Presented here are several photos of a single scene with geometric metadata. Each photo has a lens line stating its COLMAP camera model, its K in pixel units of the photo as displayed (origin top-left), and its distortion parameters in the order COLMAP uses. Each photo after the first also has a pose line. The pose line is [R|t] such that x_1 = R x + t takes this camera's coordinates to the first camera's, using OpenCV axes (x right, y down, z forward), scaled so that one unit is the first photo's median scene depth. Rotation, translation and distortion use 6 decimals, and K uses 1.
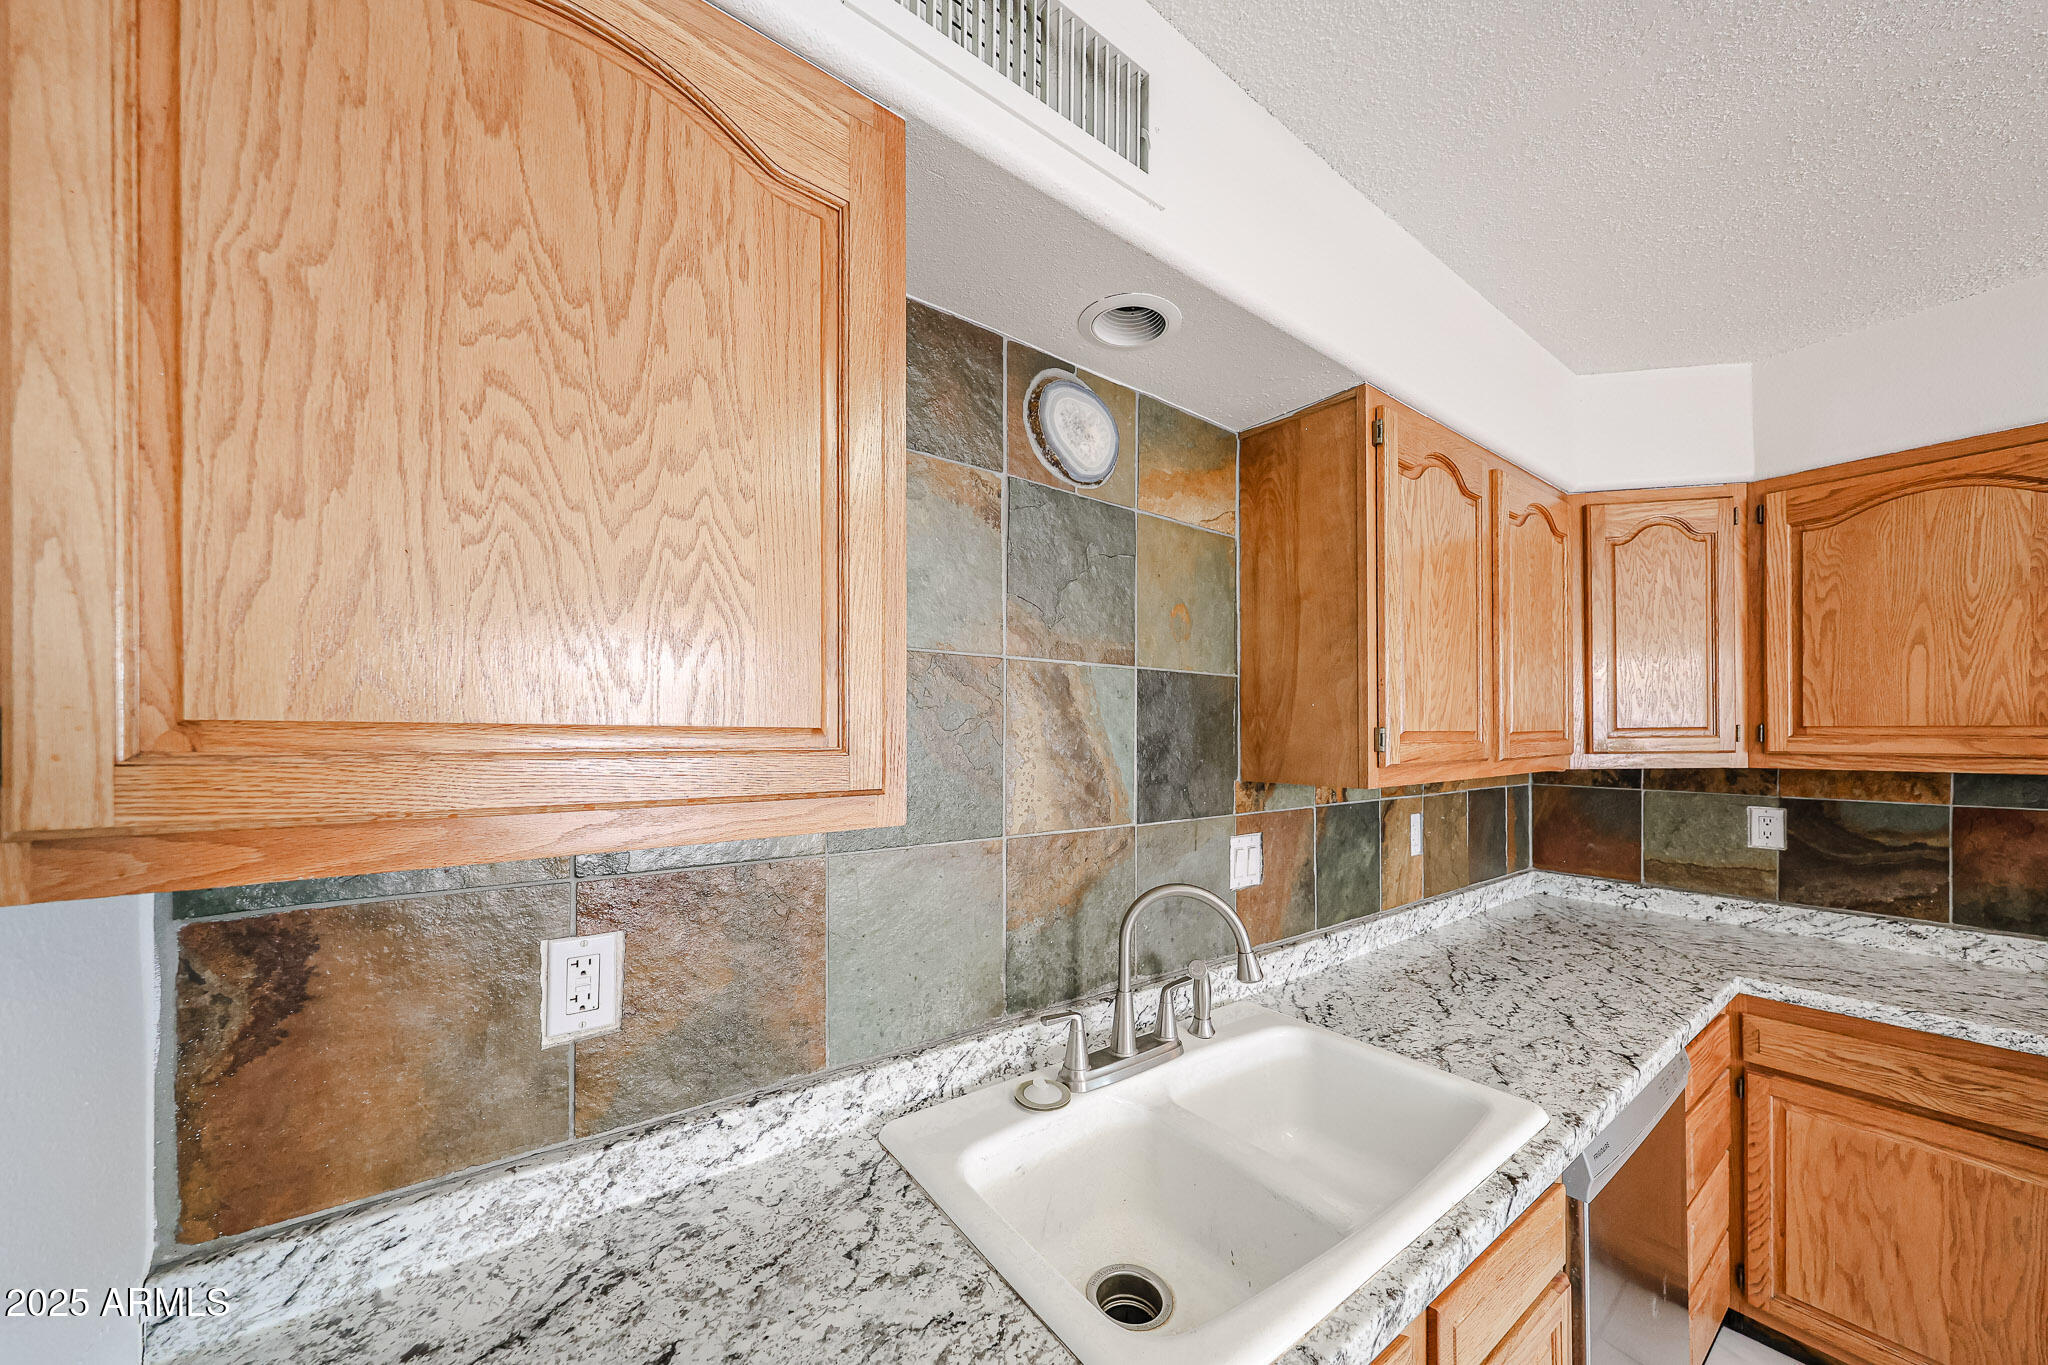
lens RADIAL K [[686.4, 0, 1014.7], [0, 686.4, 731.0], [0, 0, 1]] dist [0.003105, 0.000130]
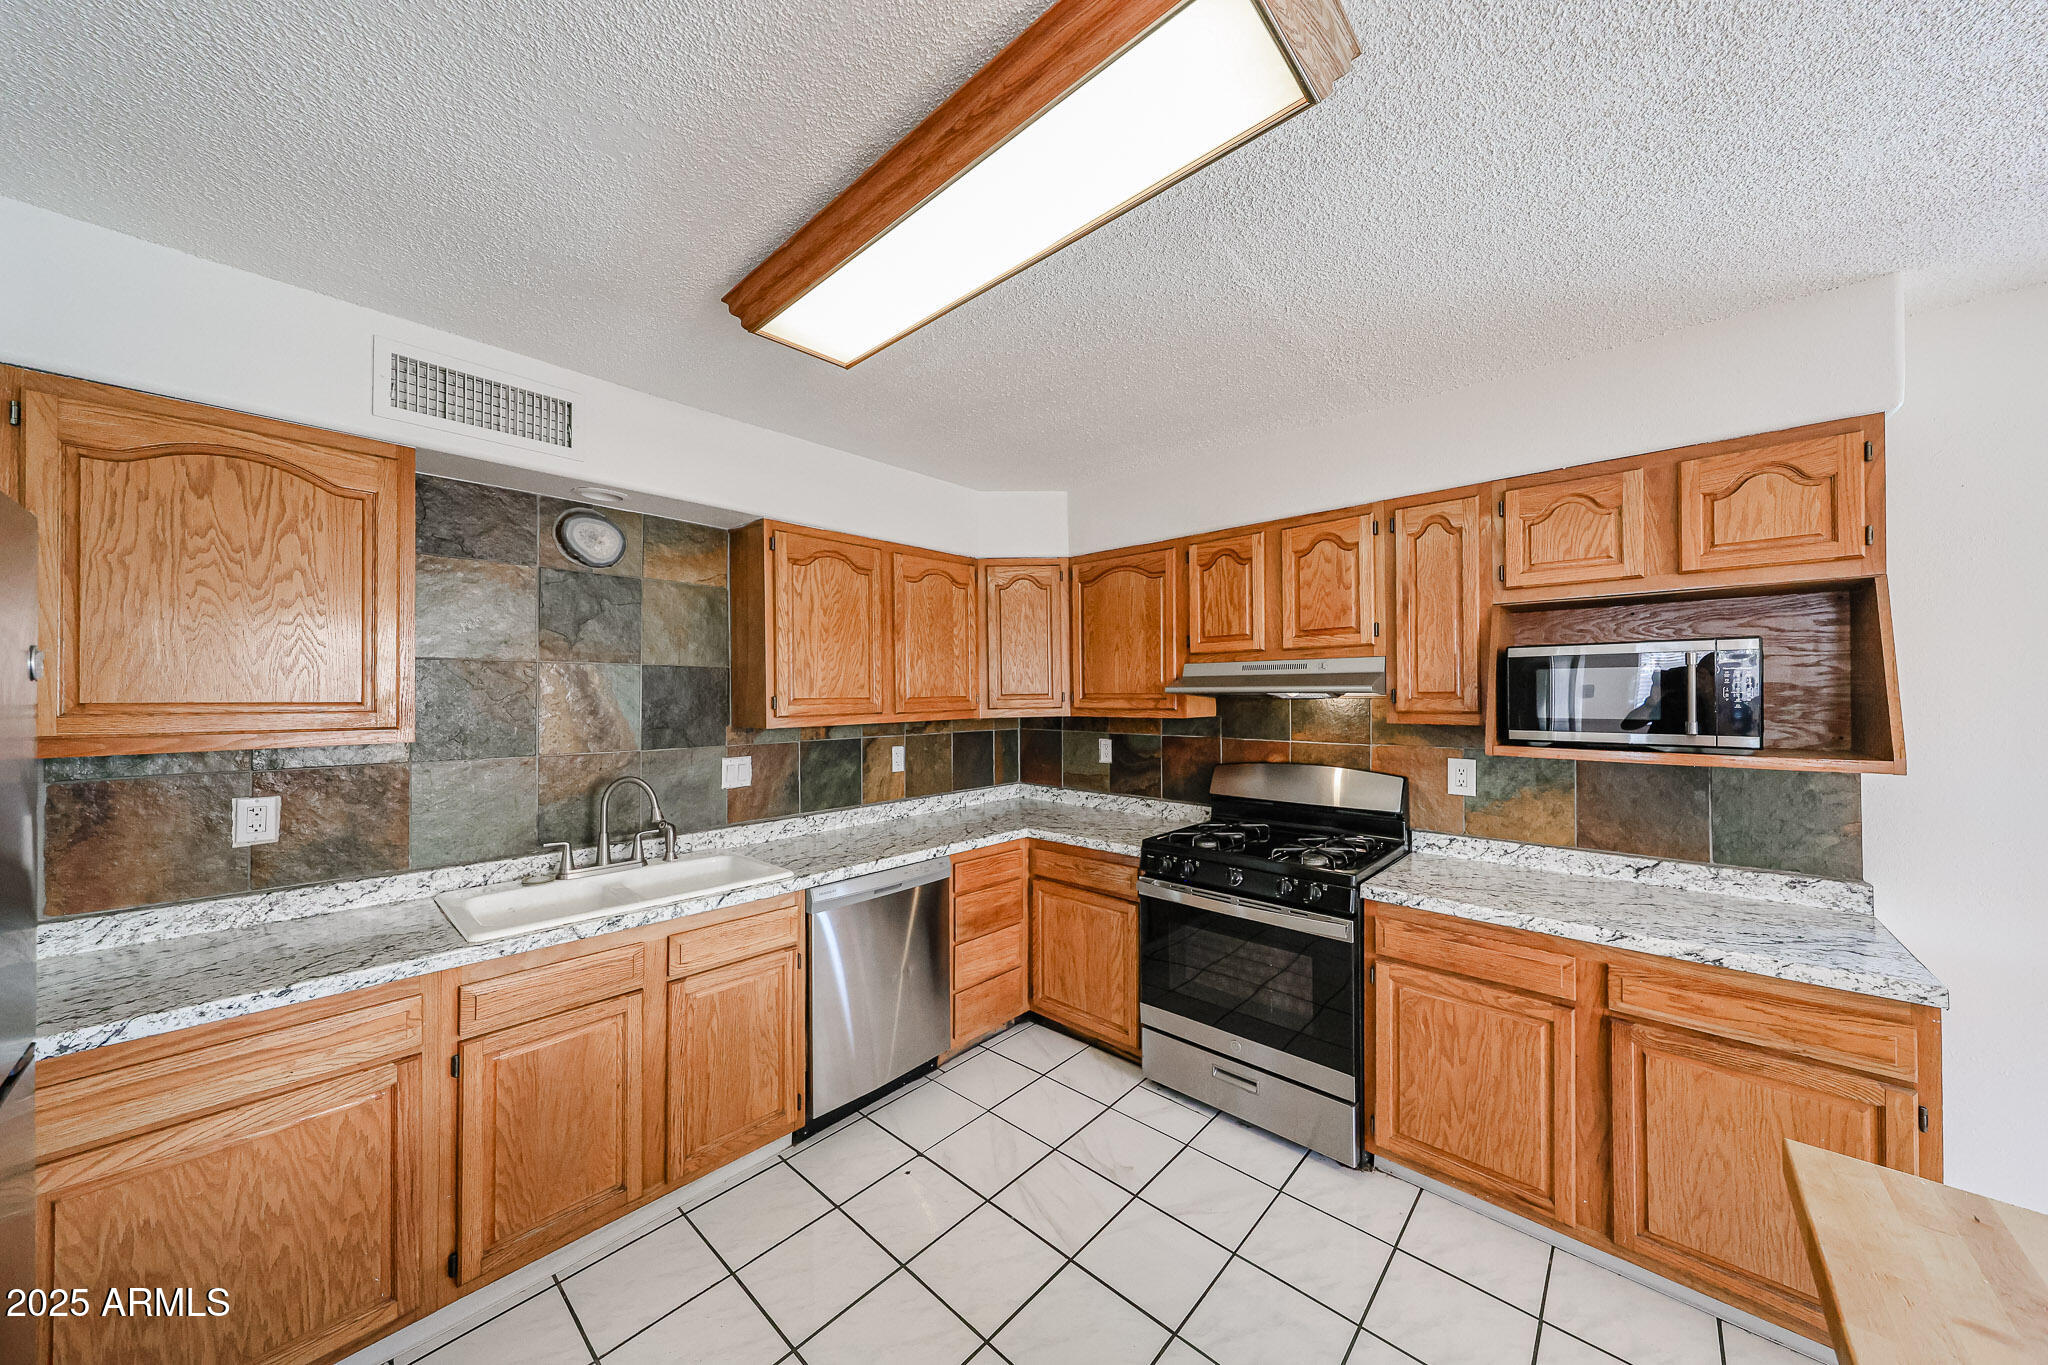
lens RADIAL K [[686.4, 0, 1020.2], [0, 686.4, 688.4], [0, 0, 1]] dist [0.003105, 0.000130]
pose [[0.980240, -0.004813, 0.197755, 0.833562], [0.005968, 0.999968, -0.005248, -0.014040], [-0.197724, 0.006325, 0.980237, -1.027138]]
